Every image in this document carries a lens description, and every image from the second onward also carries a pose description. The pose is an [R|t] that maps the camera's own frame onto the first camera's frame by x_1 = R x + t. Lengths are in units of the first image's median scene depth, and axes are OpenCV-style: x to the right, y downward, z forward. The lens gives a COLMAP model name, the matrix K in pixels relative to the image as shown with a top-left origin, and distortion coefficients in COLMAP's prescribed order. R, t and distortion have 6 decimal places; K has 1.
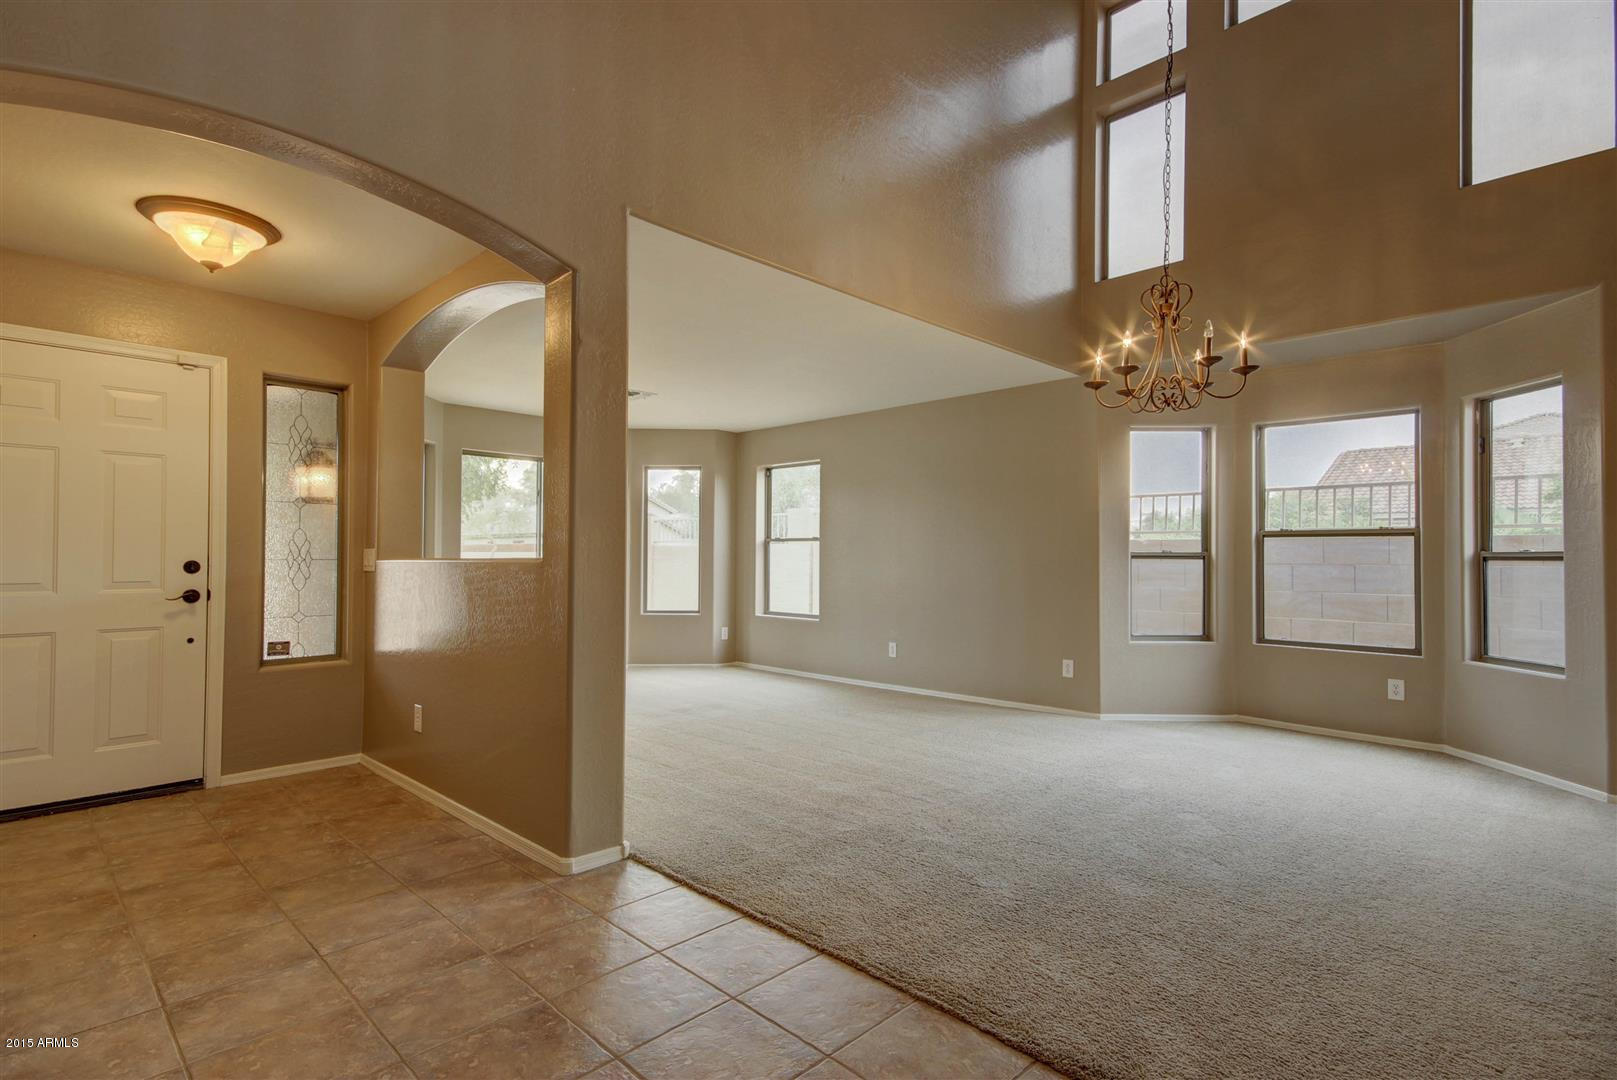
lens RADIAL K [[801.2, 0, 811.4], [0, 801.2, 548.3], [0, 0, 1]] dist [0.011457, 0.000423]
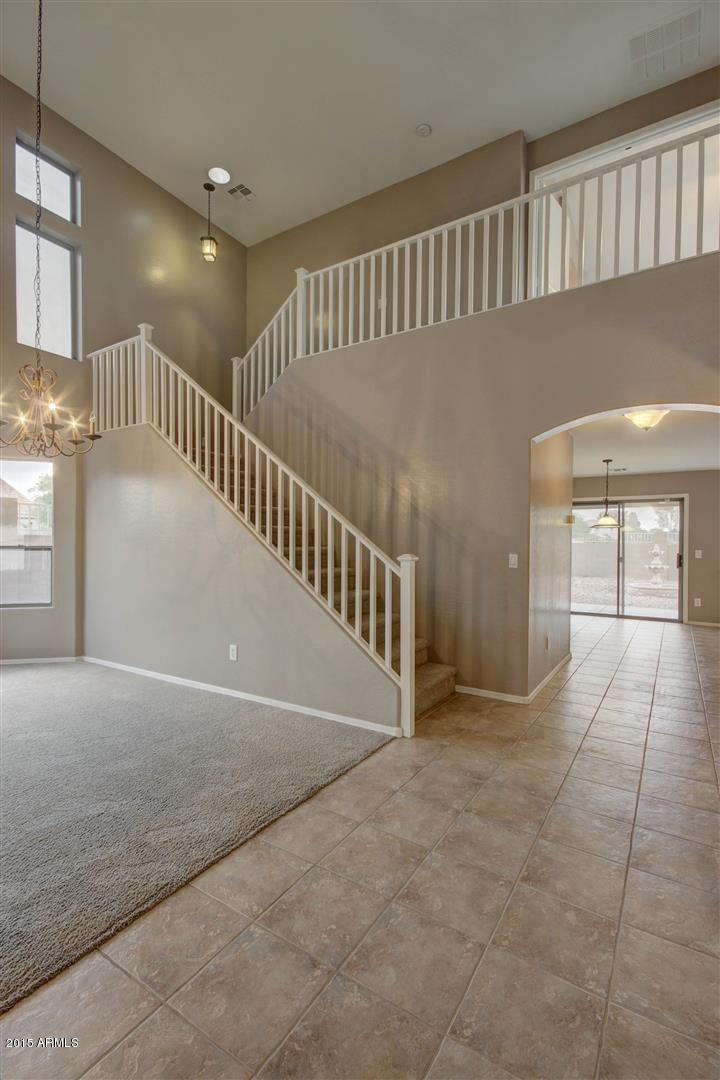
lens RADIAL K [[500.9, 0, 356.1], [0, 500.9, 555.1], [0, 0, 1]] dist [0.018640, -0.000202]
pose [[-0.226680, -0.034023, 0.973375, -0.657053], [-0.025236, 0.999259, 0.029051, -0.041111], [-0.973642, -0.017979, -0.227371, 0.750158]]
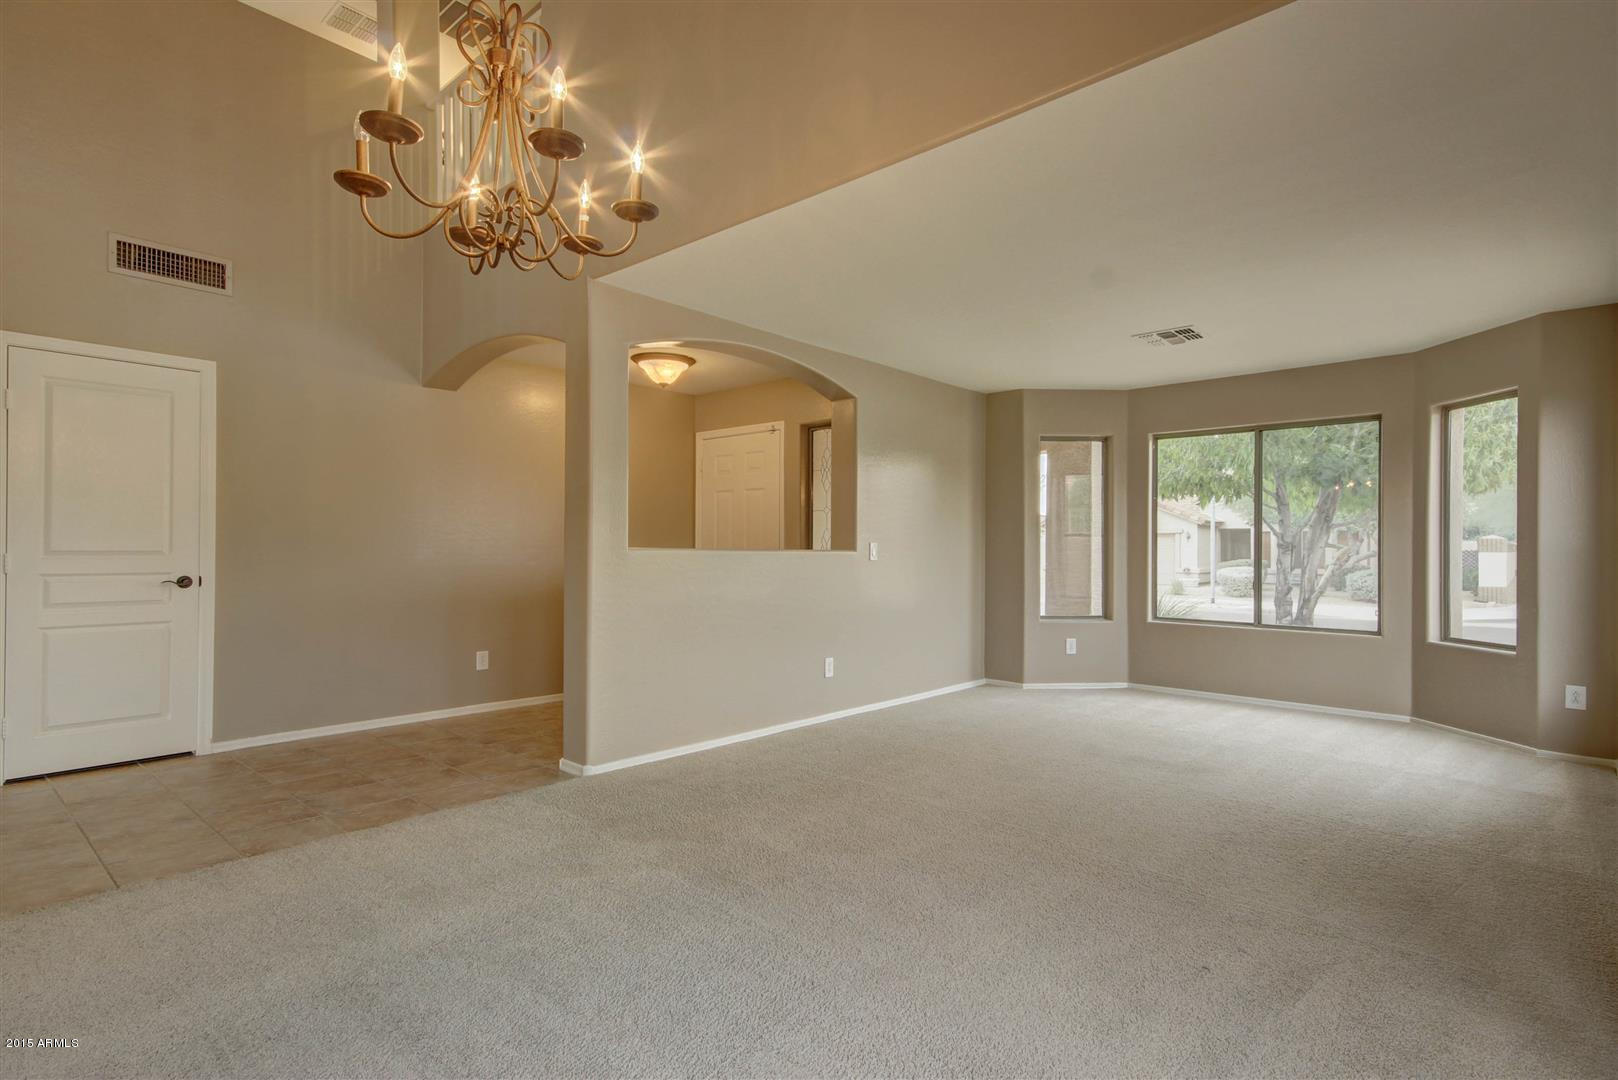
lens RADIAL K [[801.7, 0, 811.9], [0, 801.7, 548.3], [0, 0, 1]] dist [0.011457, 0.000423]
pose [[0.077019, -0.006275, -0.997010, 1.176281], [0.010873, 0.999926, -0.005453, 0.028304], [0.996970, -0.010420, 0.077081, 1.356003]]
